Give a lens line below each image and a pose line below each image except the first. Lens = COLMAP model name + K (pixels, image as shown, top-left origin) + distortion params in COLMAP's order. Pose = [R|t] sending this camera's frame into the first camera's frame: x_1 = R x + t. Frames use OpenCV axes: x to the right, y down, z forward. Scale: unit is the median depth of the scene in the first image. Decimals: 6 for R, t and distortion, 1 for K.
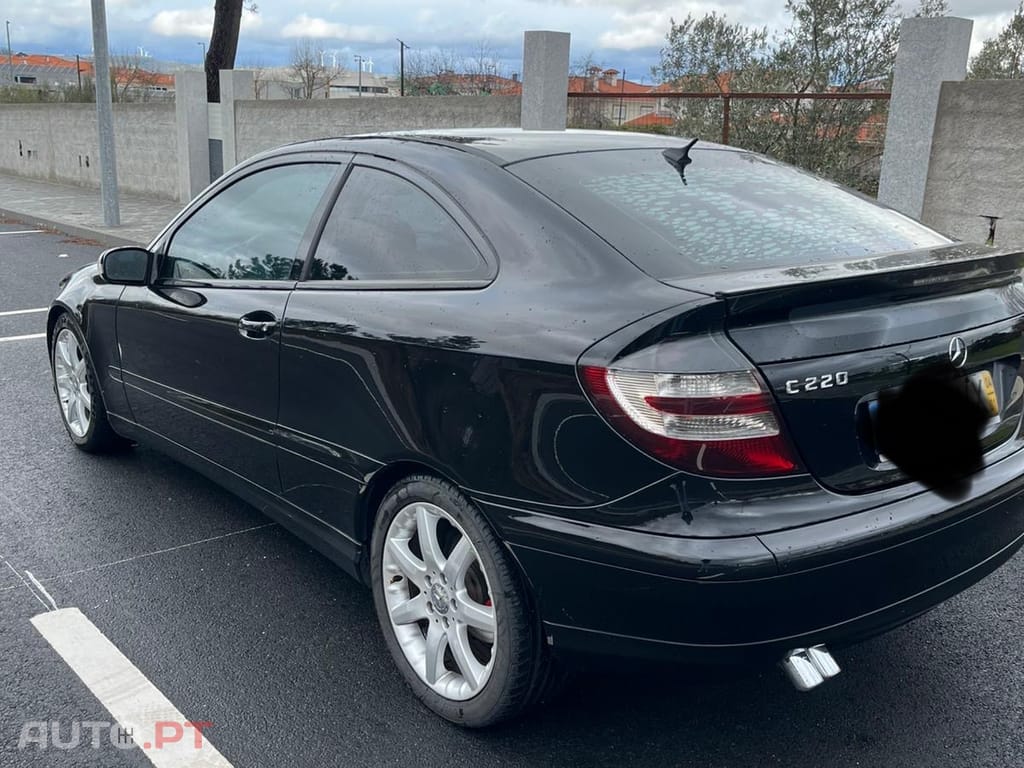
lens RADIAL K [[1086.4, 0, 511.2], [0, 1086.4, 400.5], [0, 0, 1]] dist [0.042568, -0.018829]
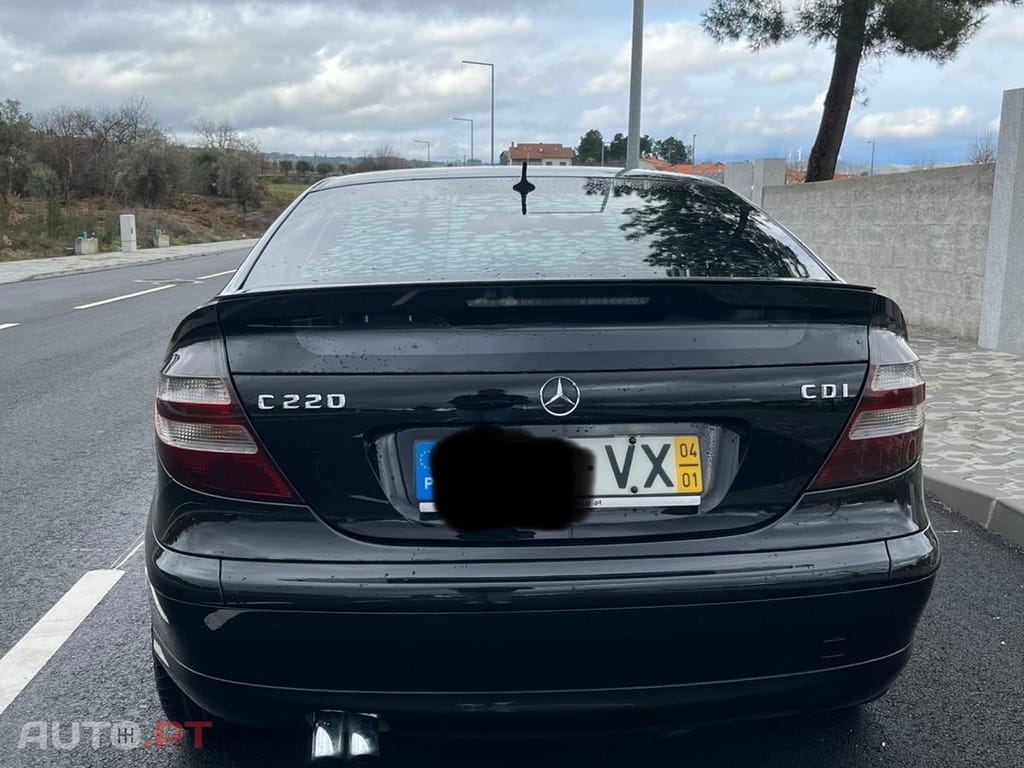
lens RADIAL K [[1076.0, 0, 512.0], [0, 1076.0, 384.0], [0, 0, 1]] dist [0.096044, -0.007210]
pose [[0.814201, 0.076480, -0.575524, 0.218408], [-0.135009, 0.989052, -0.059567, -0.000326], [0.564667, 0.126200, 0.815613, 0.086968]]
